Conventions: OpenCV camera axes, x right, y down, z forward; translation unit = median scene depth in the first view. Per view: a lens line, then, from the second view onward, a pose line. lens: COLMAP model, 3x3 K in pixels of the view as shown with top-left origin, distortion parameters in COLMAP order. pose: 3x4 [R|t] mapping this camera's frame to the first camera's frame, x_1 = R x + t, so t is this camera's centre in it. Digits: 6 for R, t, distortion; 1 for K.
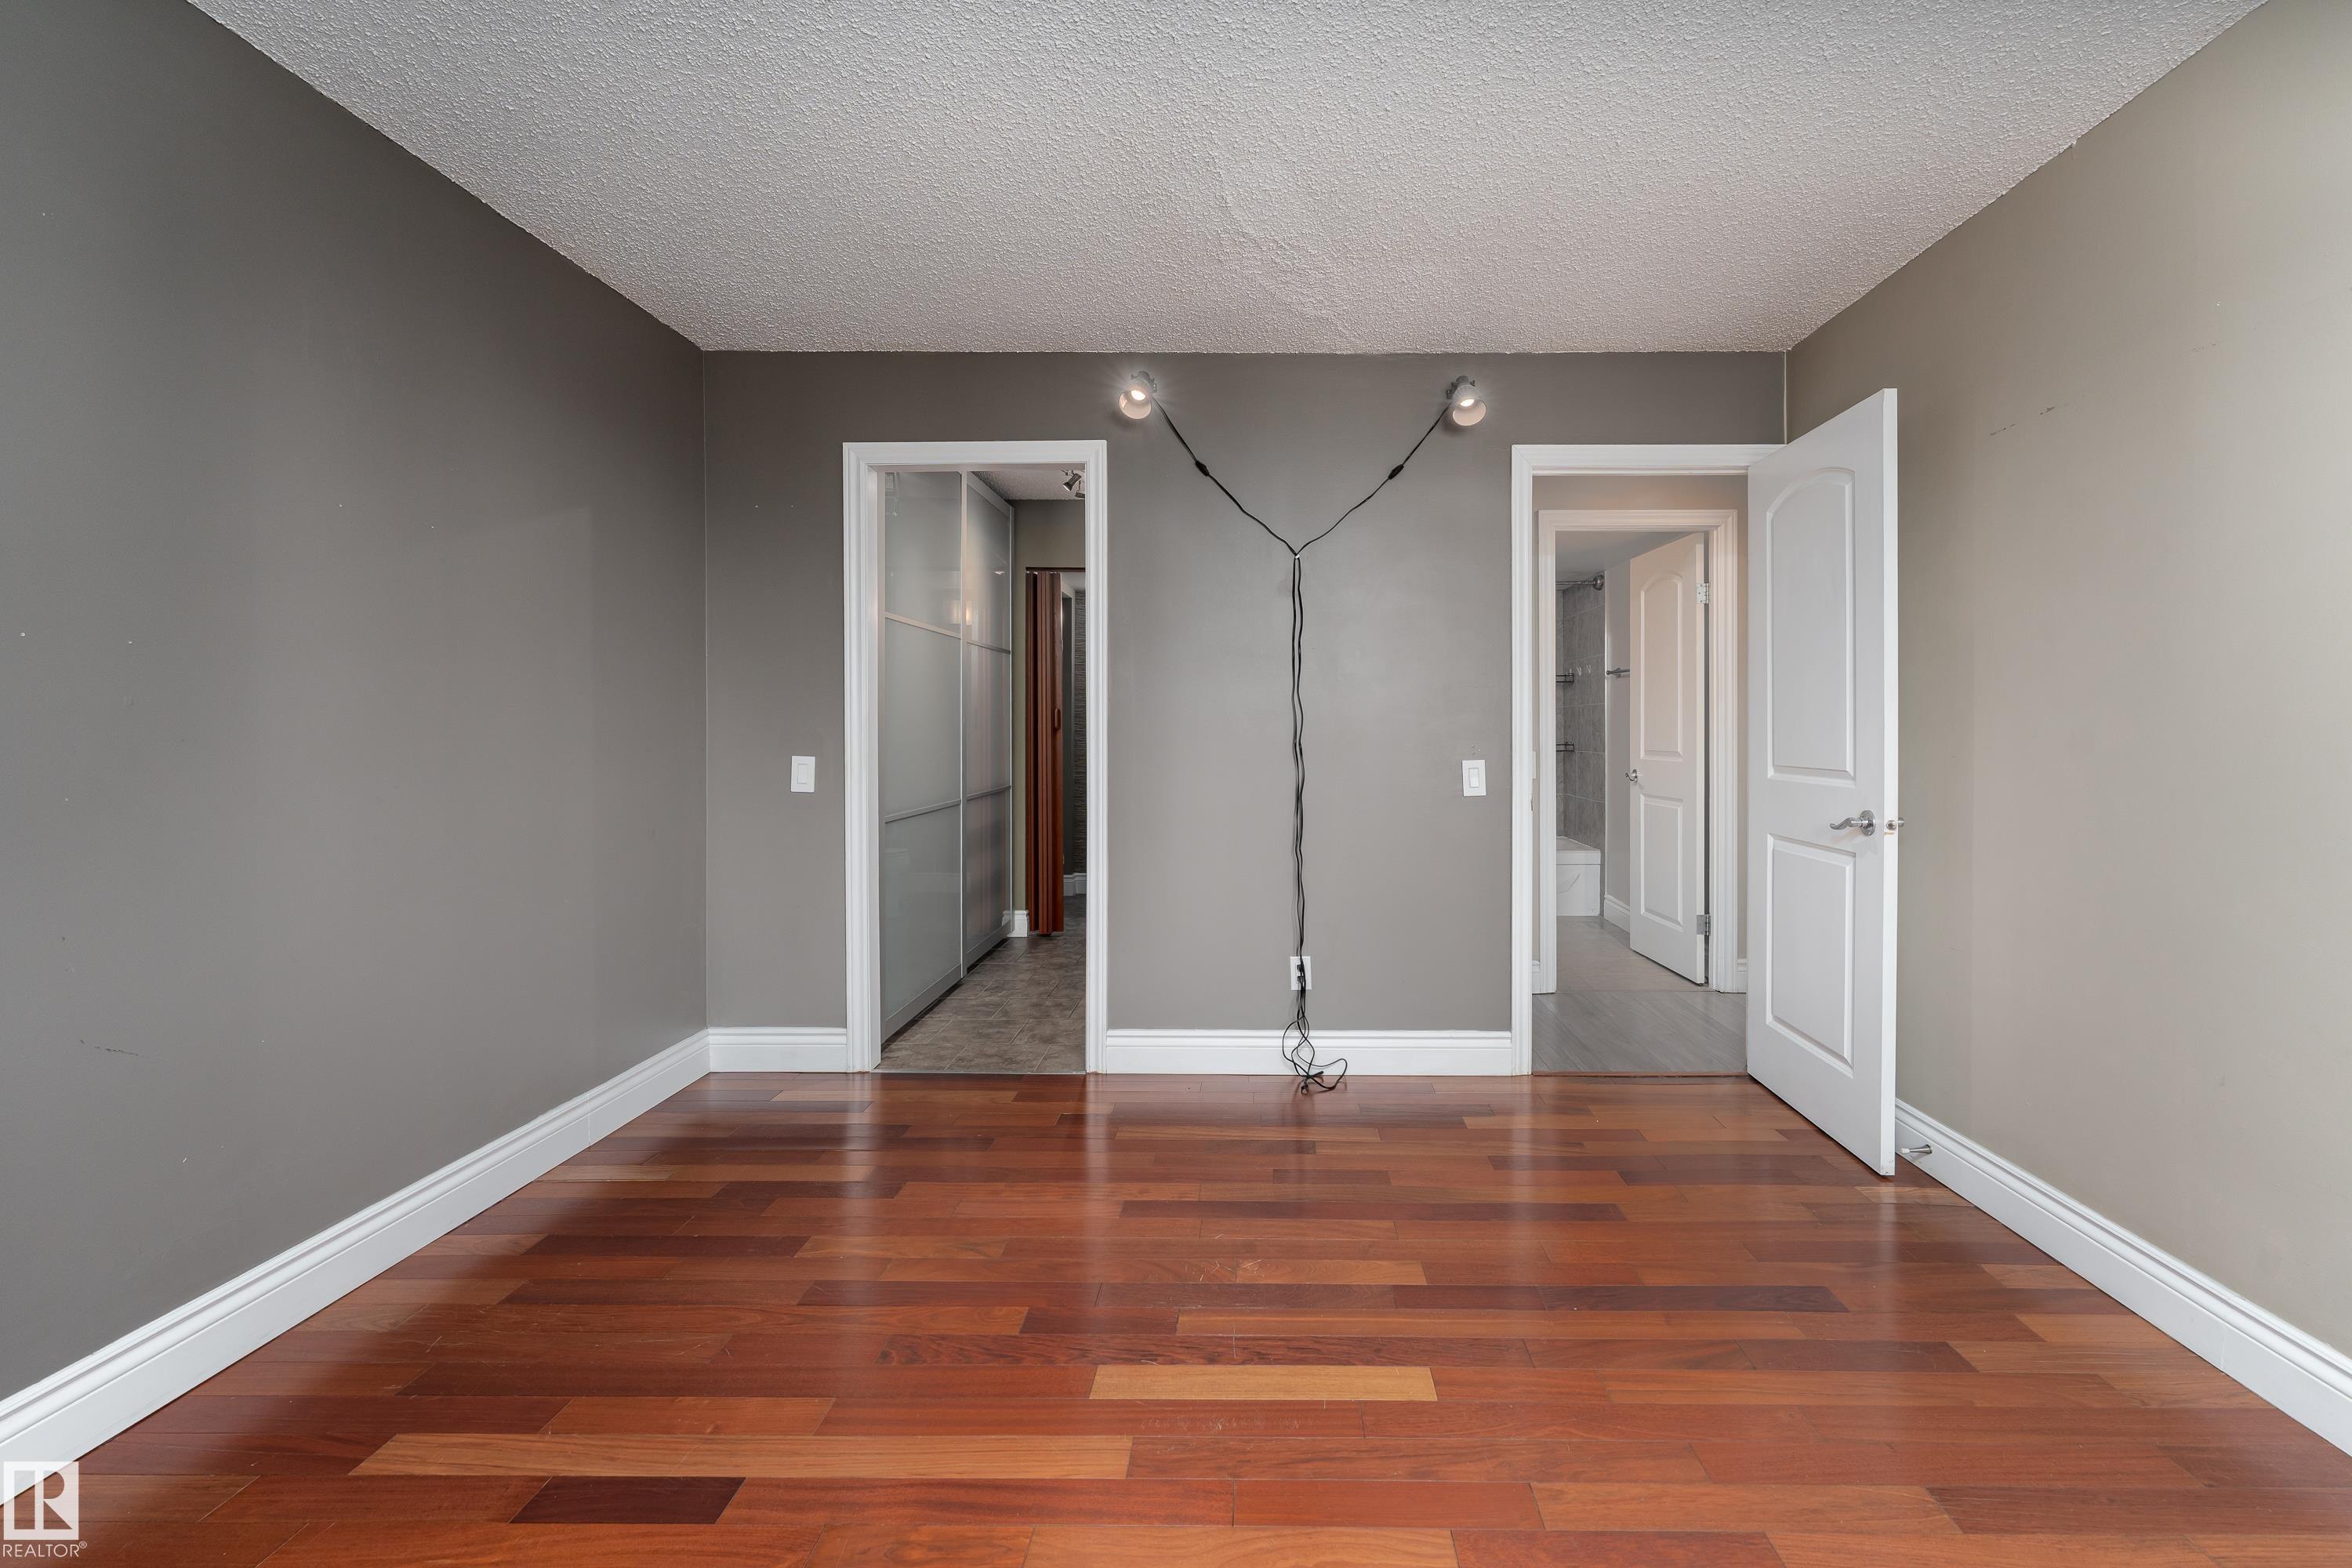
lens RADIAL K [[990.3, 0, 1178.3], [0, 990.3, 741.3], [0, 0, 1]] dist [0.000031, -0.000192]
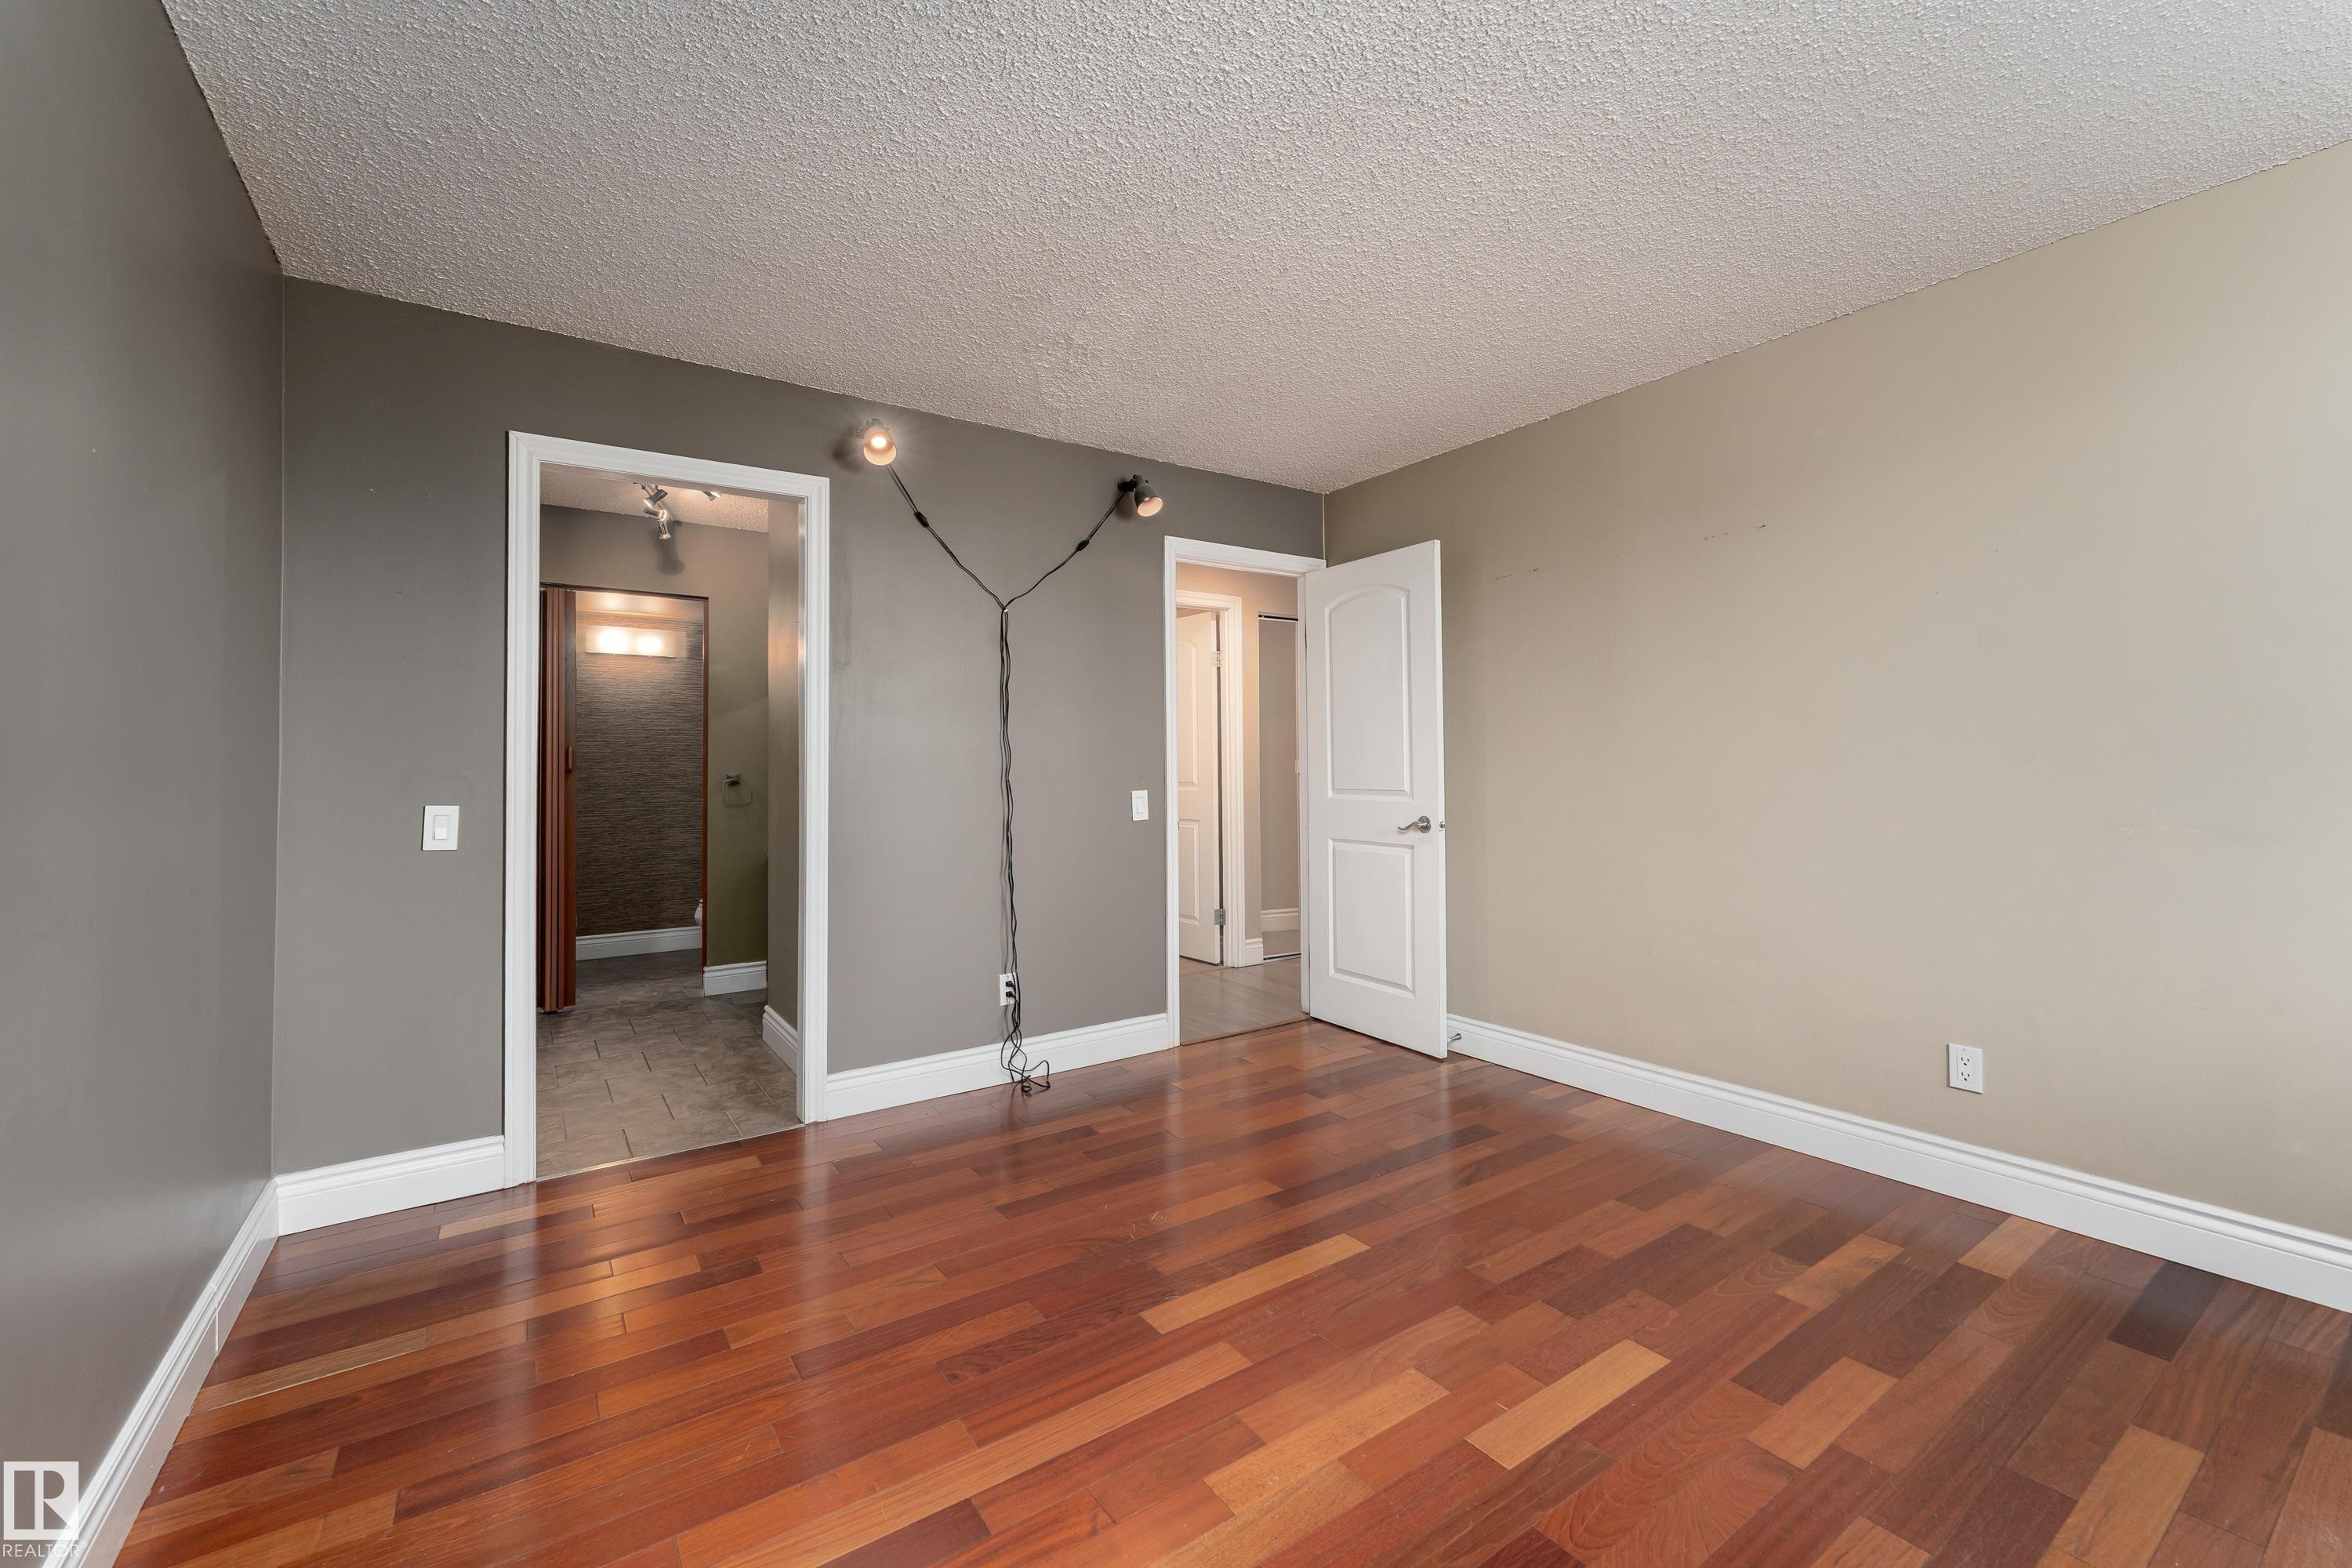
lens RADIAL K [[957.9, 0, 1177.0], [0, 957.9, 749.0], [0, 0, 1]] dist [0.008932, -0.005983]
pose [[0.820177, 0.001149, 0.572109, -0.339089], [0.017046, 0.999505, -0.026445, 0.000054], [-0.571856, 0.031442, 0.819751, 0.015689]]
